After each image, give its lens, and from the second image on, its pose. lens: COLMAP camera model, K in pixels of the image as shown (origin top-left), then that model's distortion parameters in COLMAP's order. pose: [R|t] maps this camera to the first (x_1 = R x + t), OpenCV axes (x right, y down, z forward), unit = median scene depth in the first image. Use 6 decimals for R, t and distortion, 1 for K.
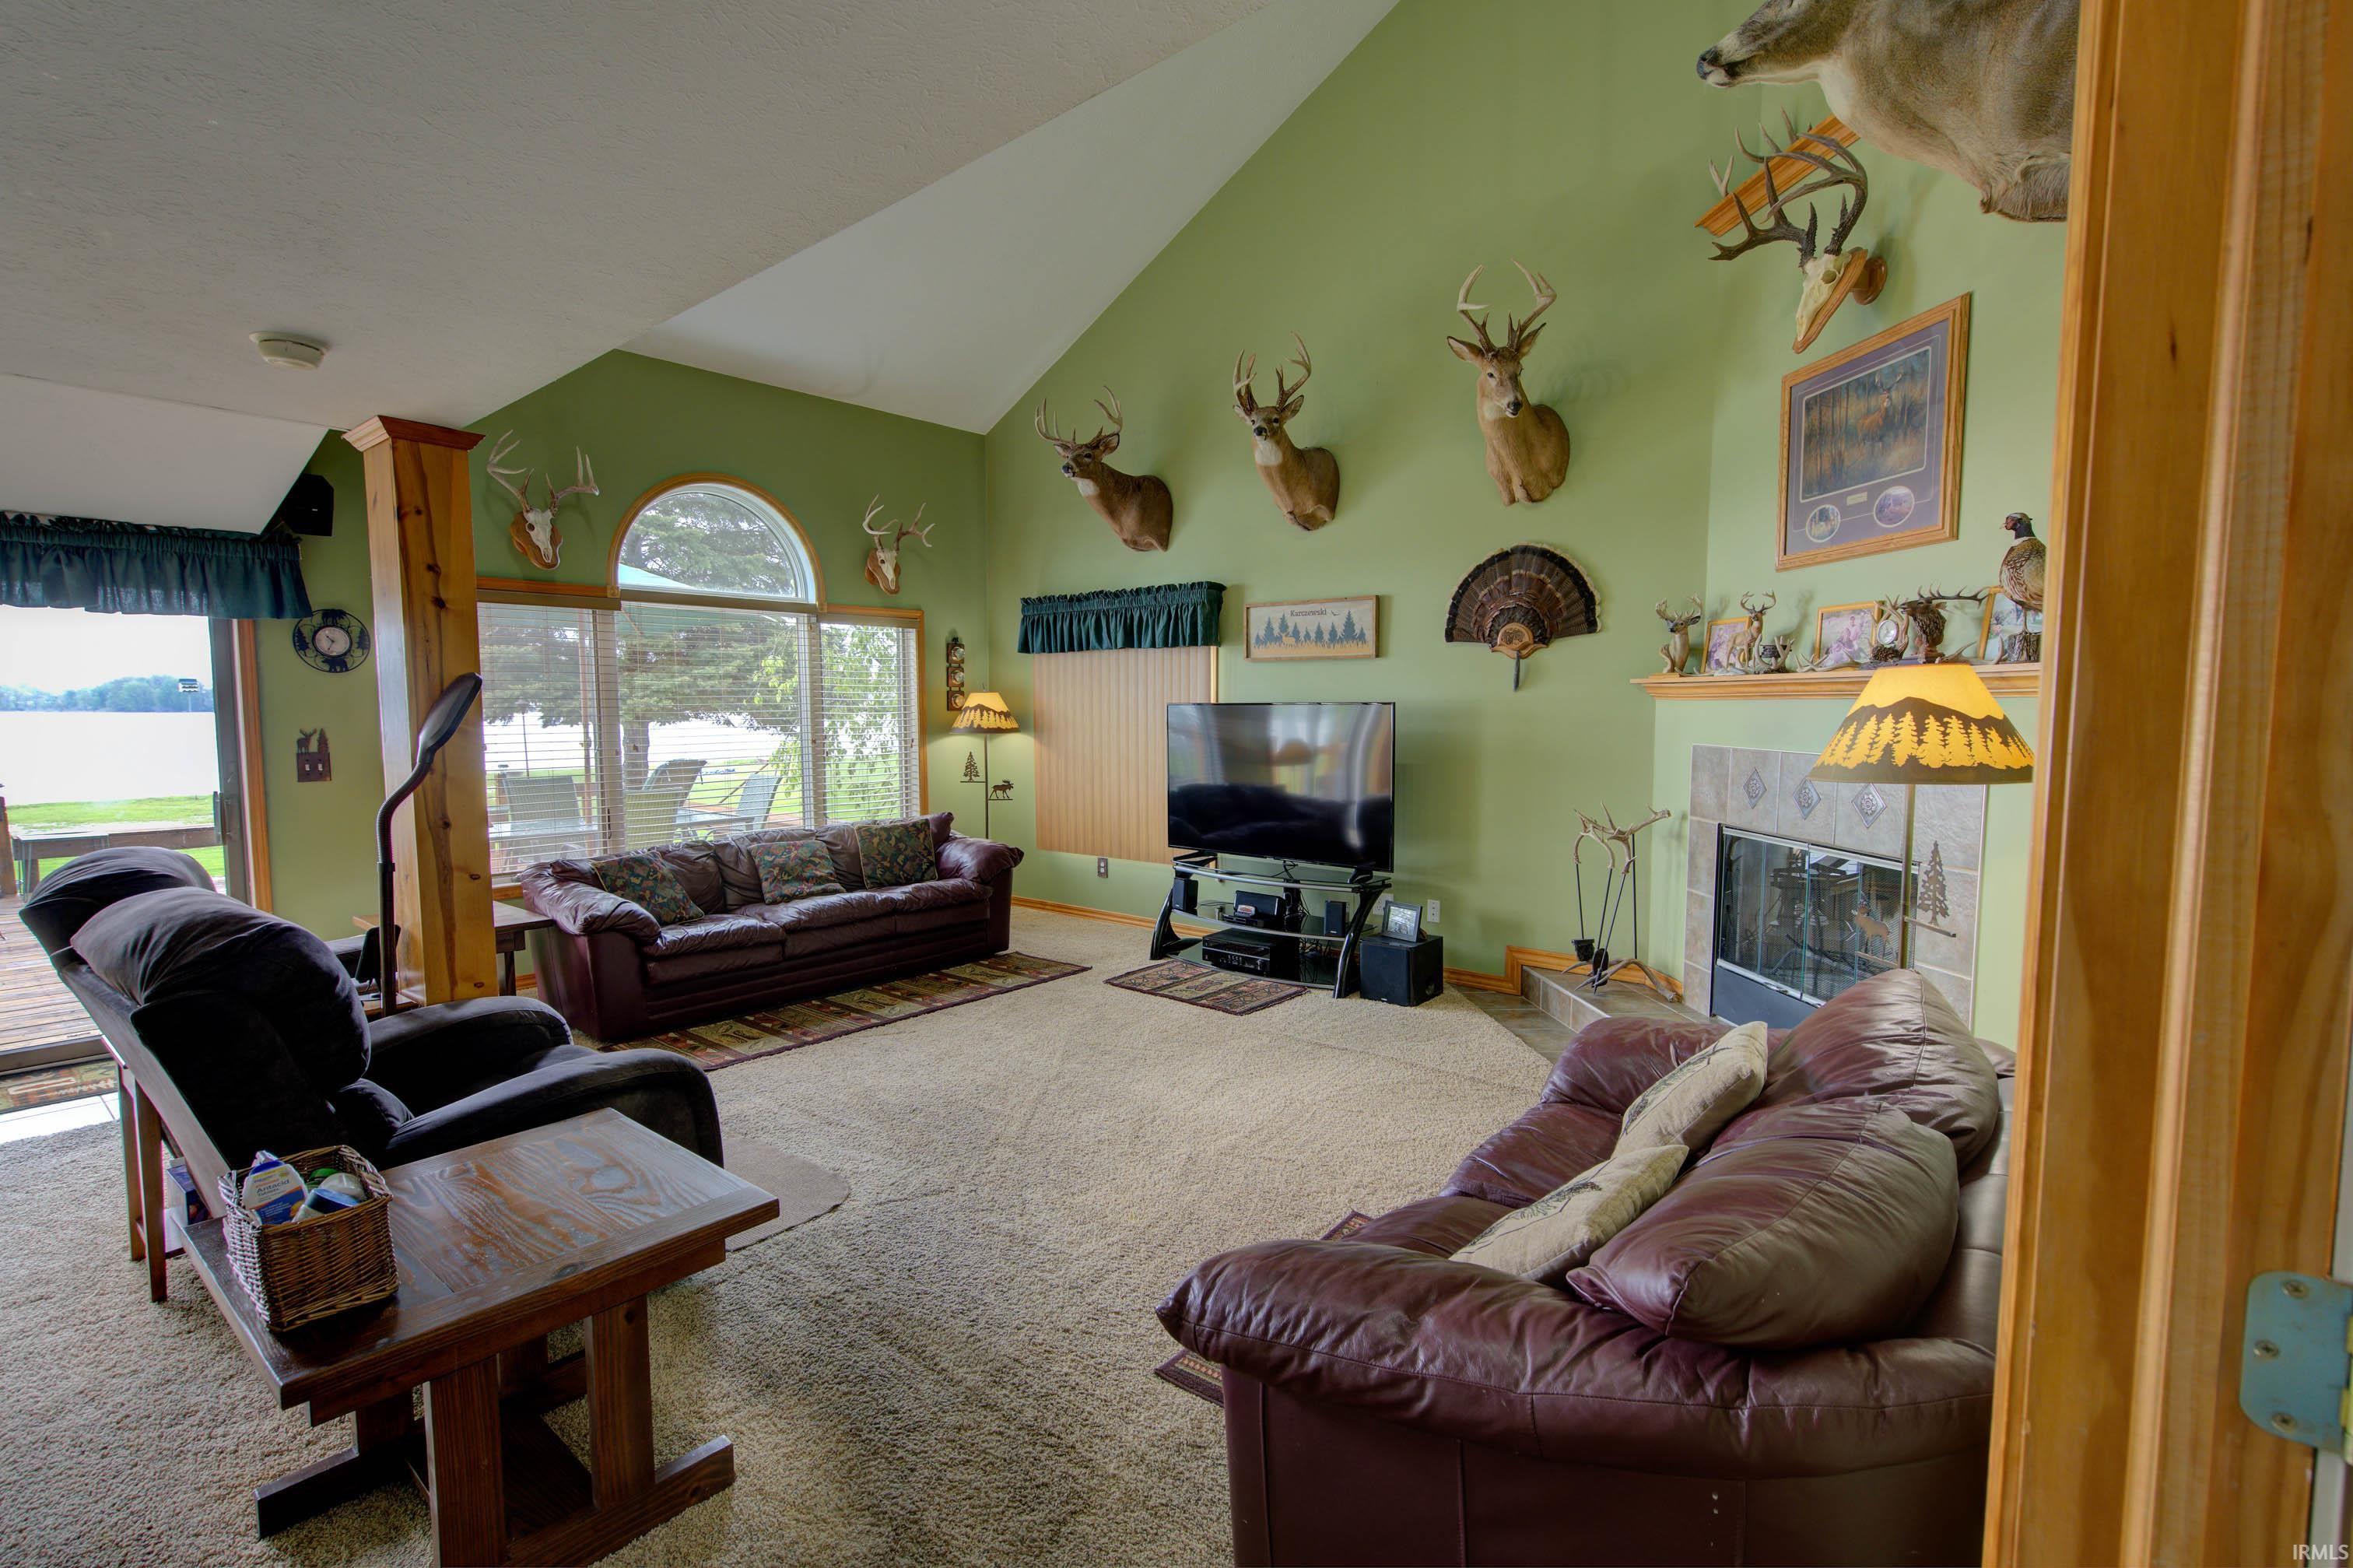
lens RADIAL K [[1084.7, 0, 1184.1], [0, 1084.7, 778.7], [0, 0, 1]] dist [0.001682, 0.000915]
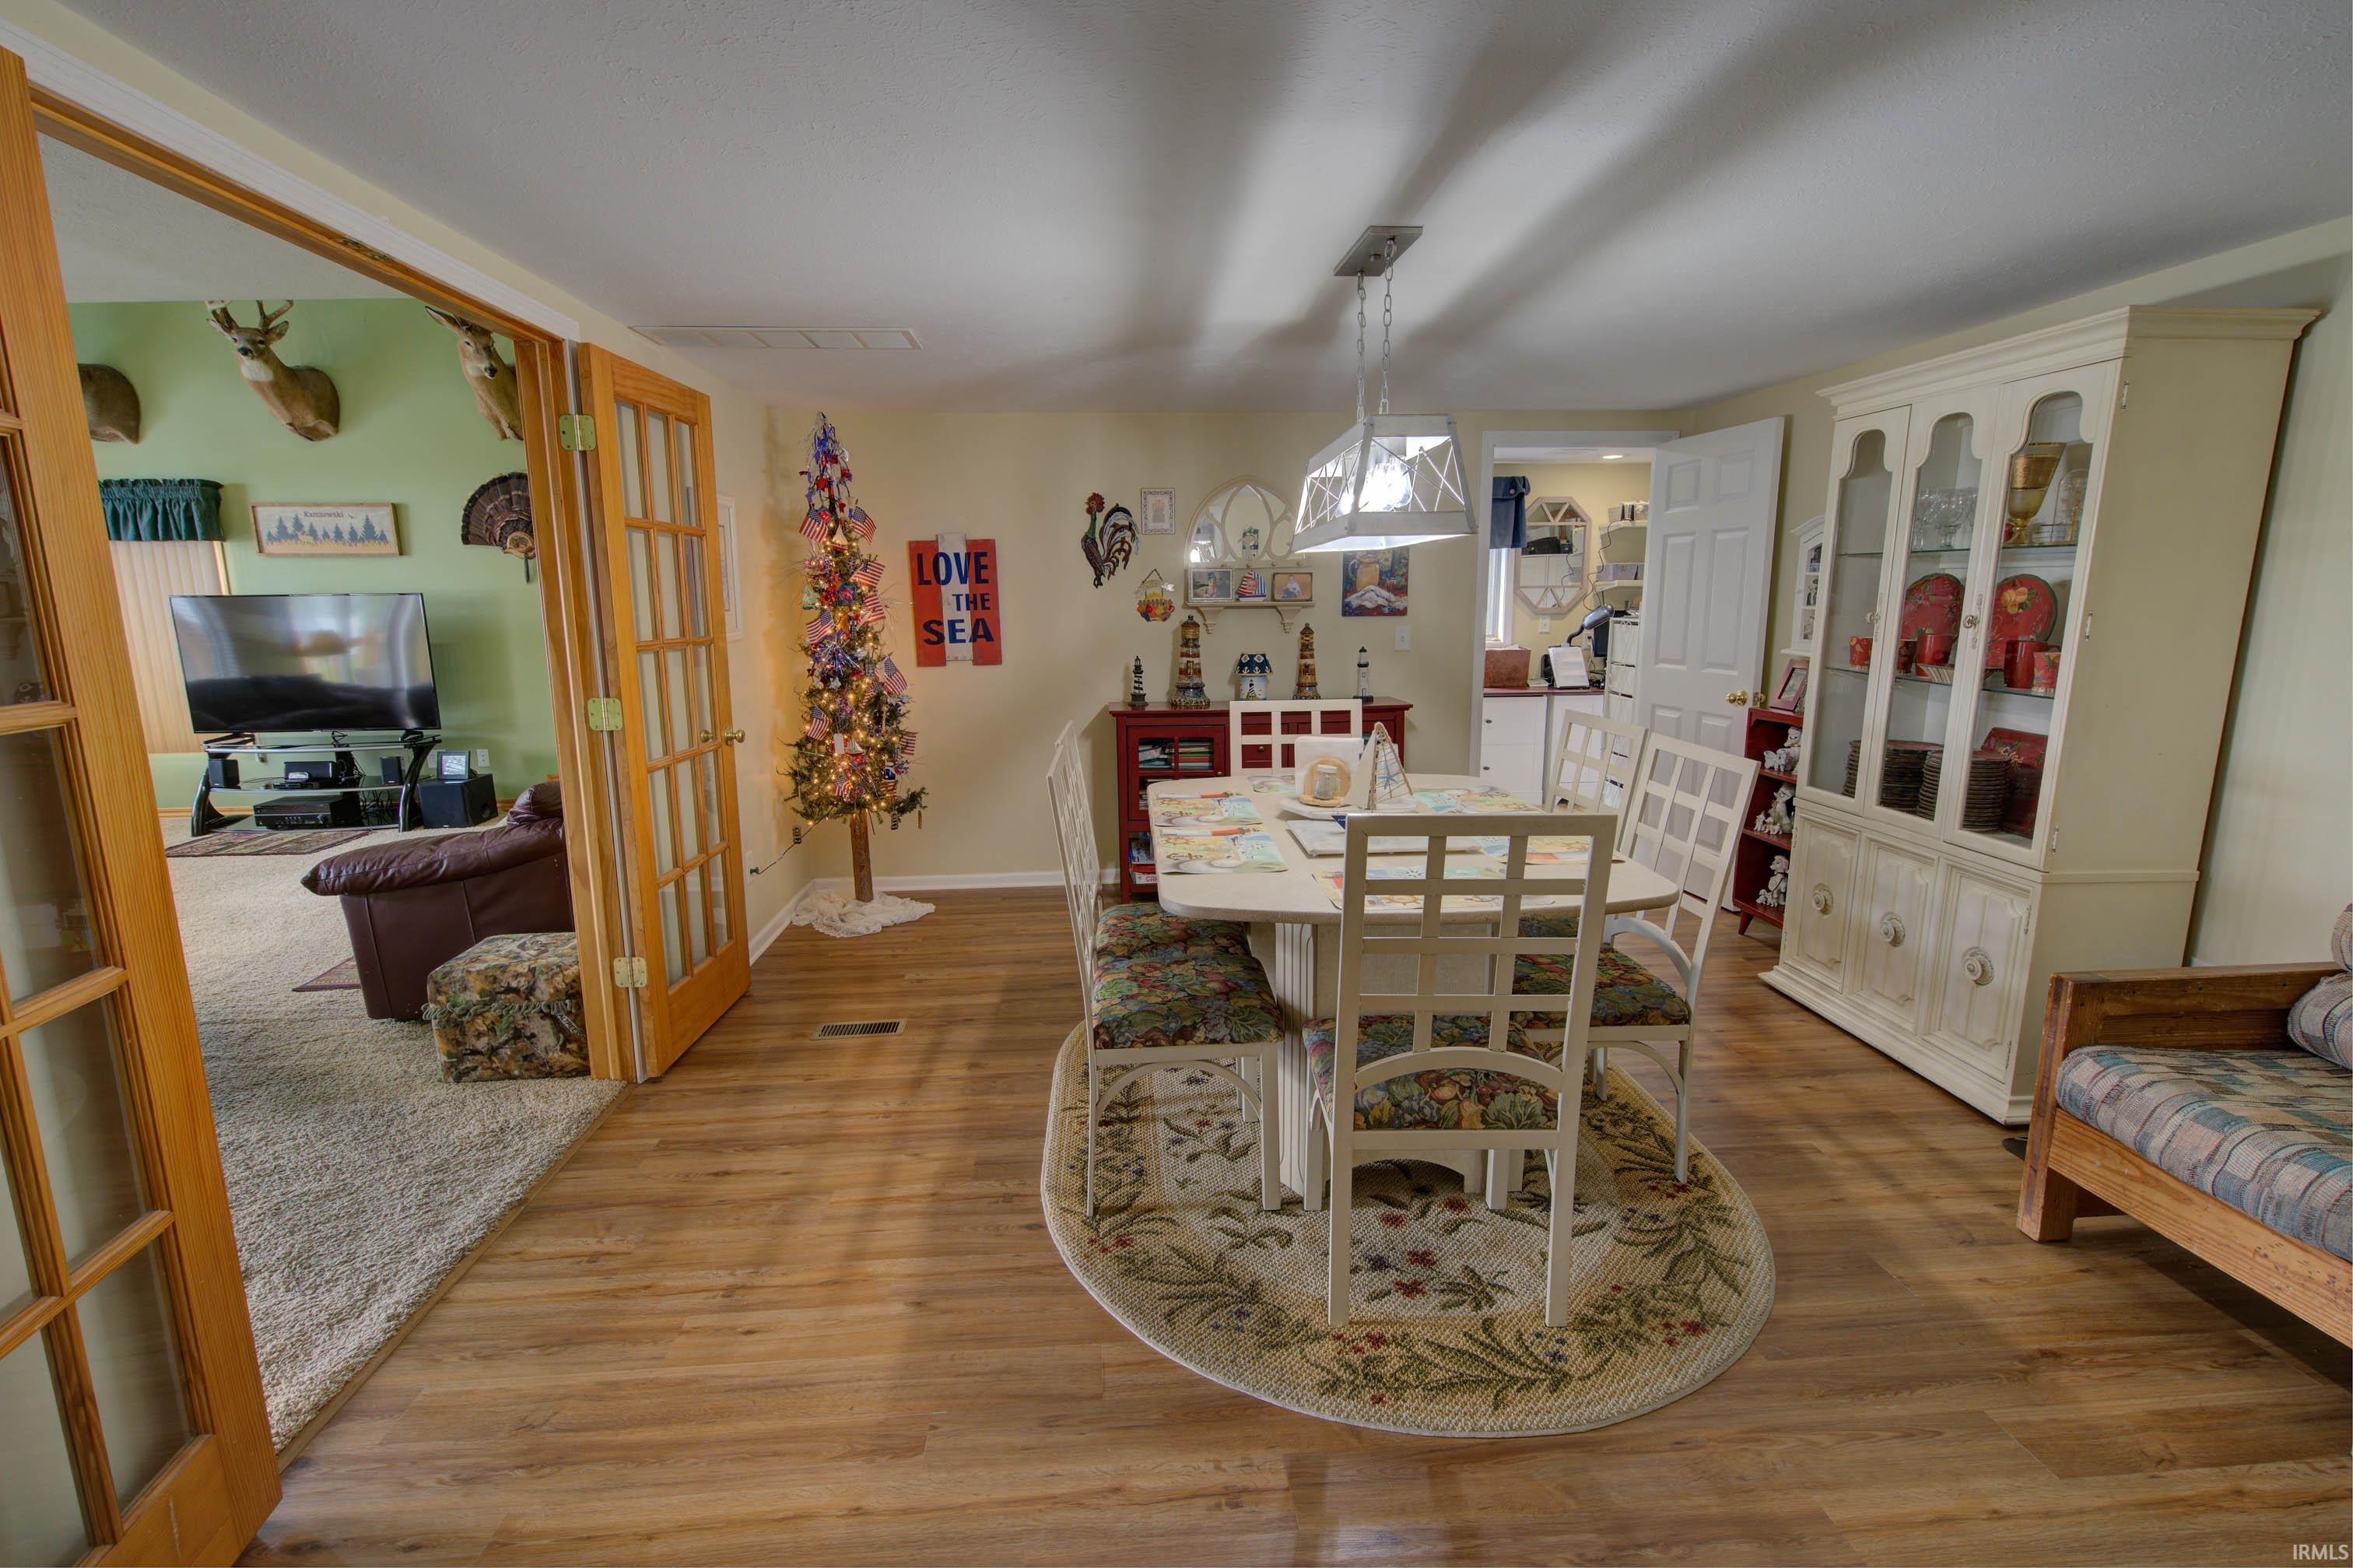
lens RADIAL K [[1084.7, 0, 1156.2], [0, 1084.7, 795.2], [0, 0, 1]] dist [0.001682, 0.000915]
pose [[0.726943, -0.133860, 0.673525, -0.061456], [0.055913, 0.989098, 0.136231, 0.034983], [-0.684418, -0.061373, 0.726502, -0.477088]]
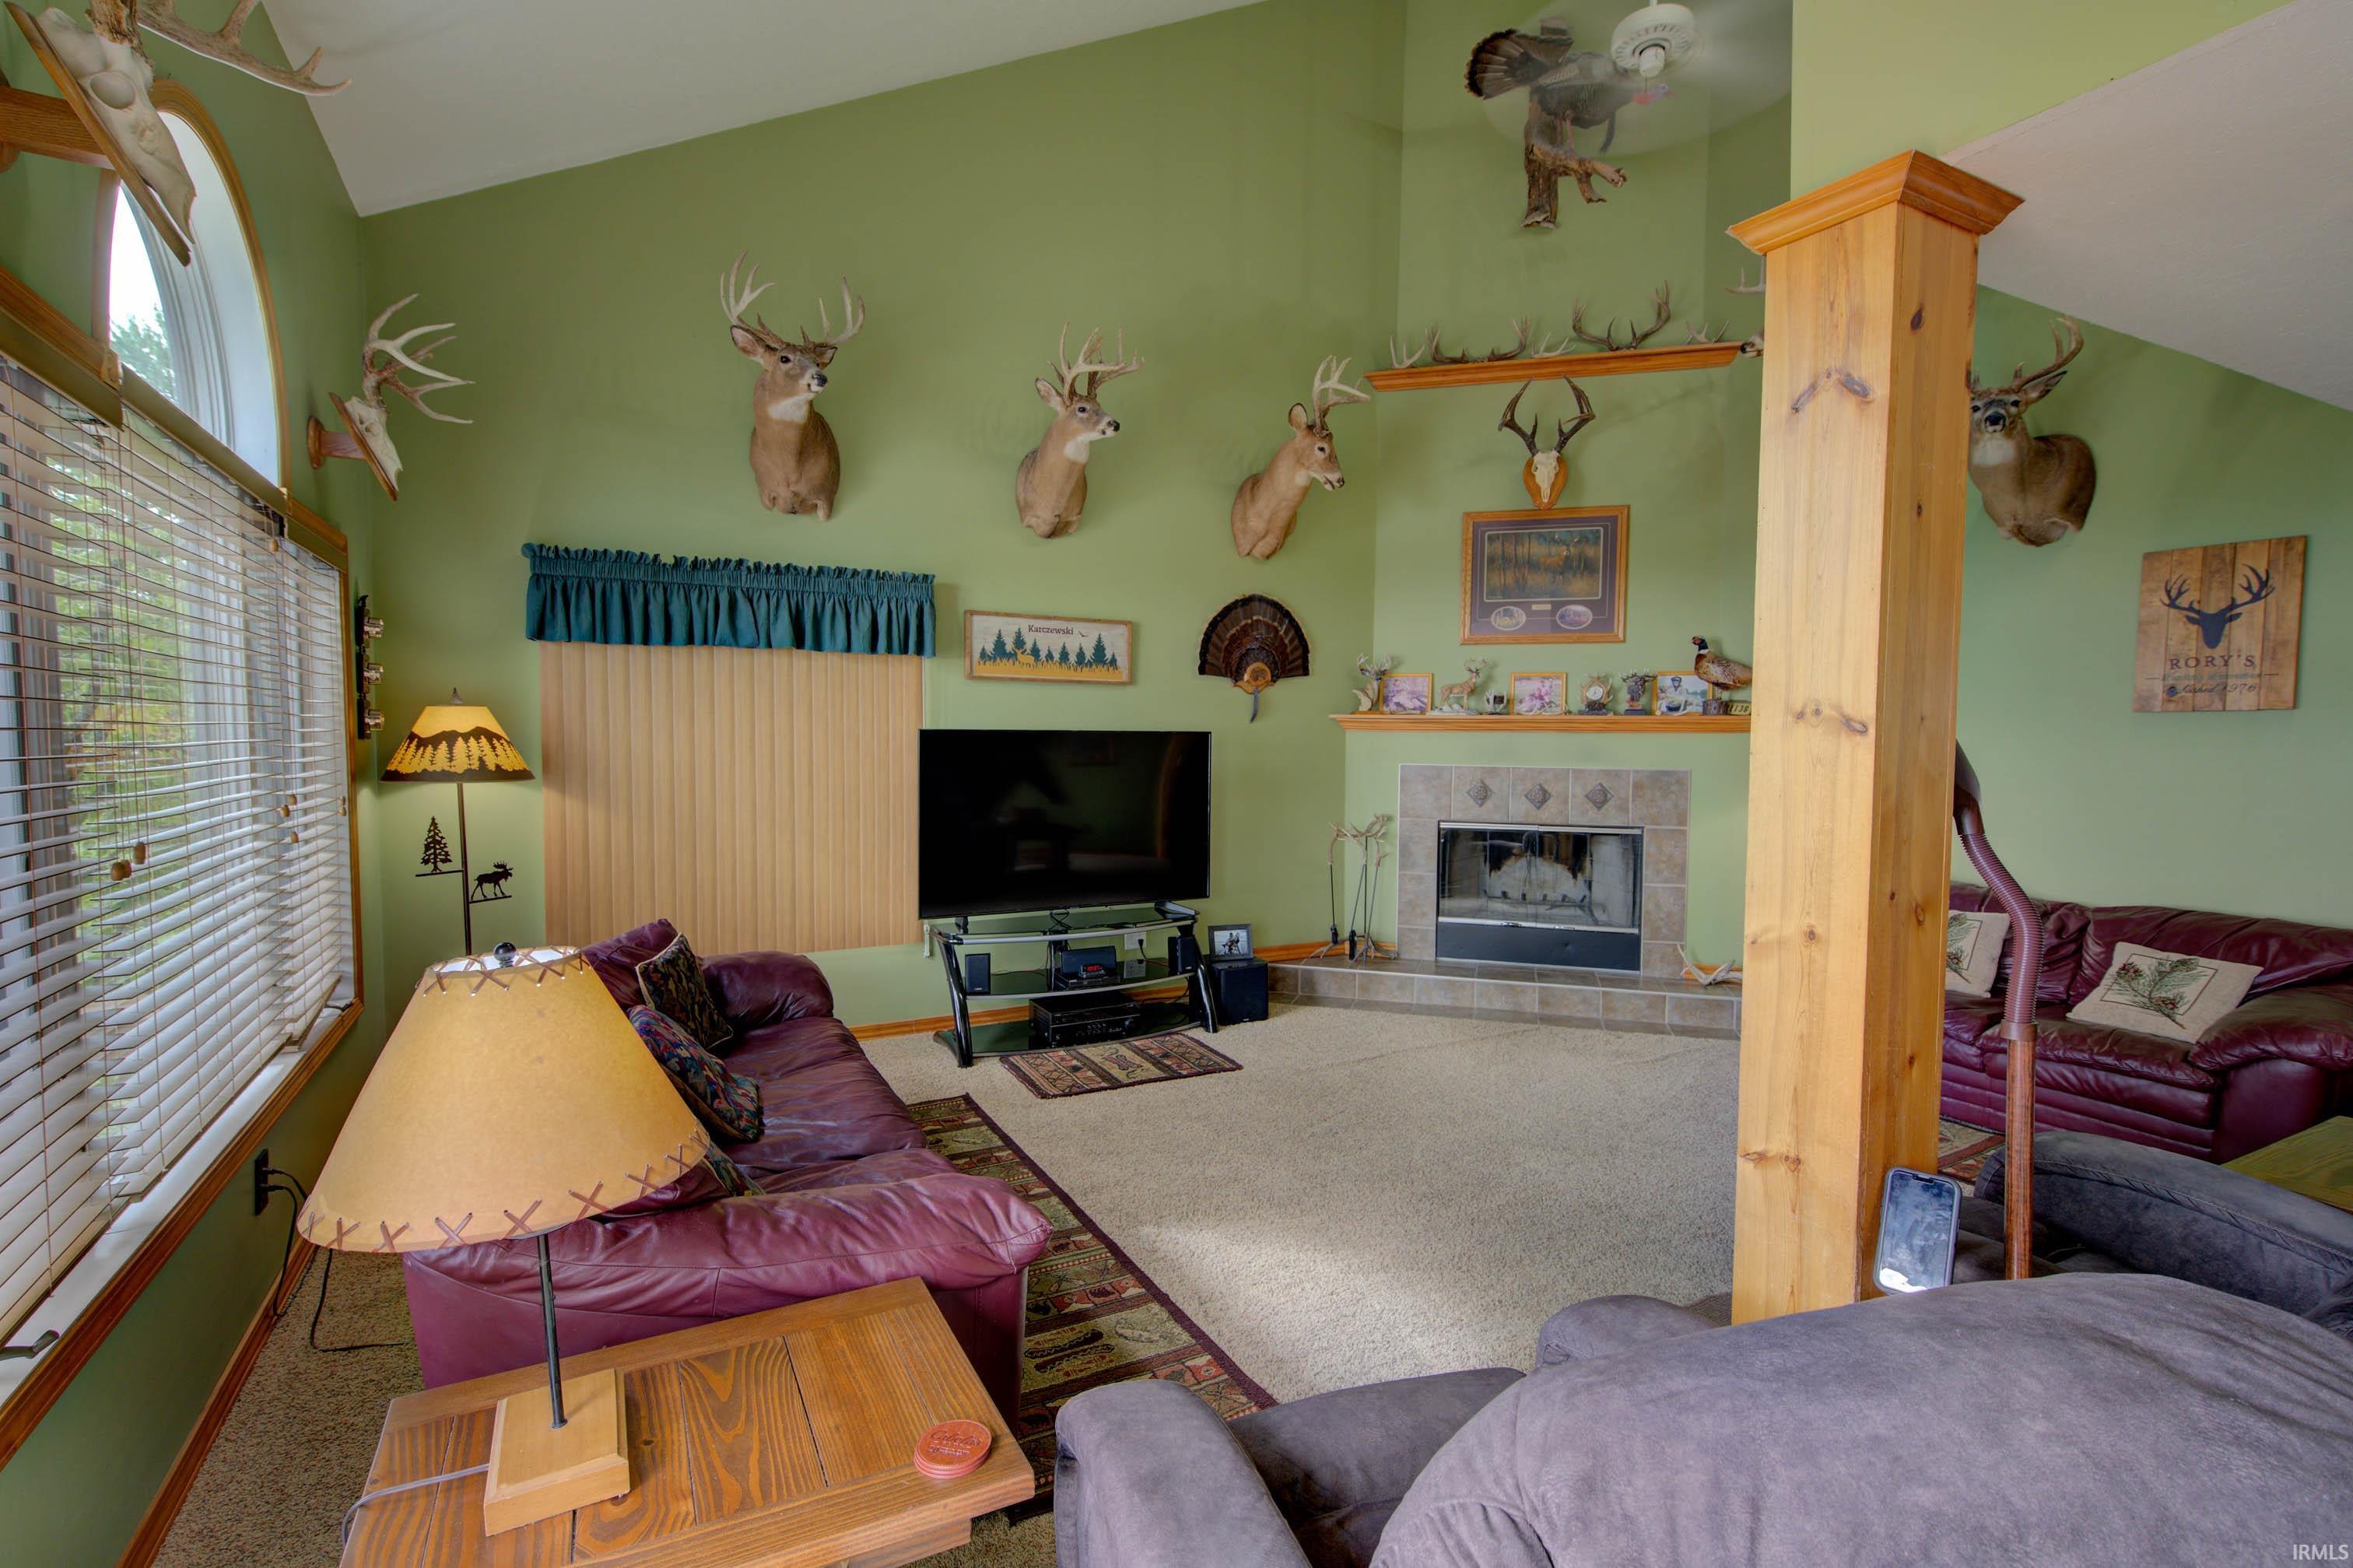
lens RADIAL K [[1084.7, 0, 1172.3], [0, 1084.7, 790.6], [0, 0, 1]] dist [0.001682, 0.000915]
pose [[0.378658, -0.043547, 0.924512, -0.712667], [0.057000, 0.998094, 0.023667, -0.038506], [-0.923780, 0.043735, 0.380418, 0.603744]]
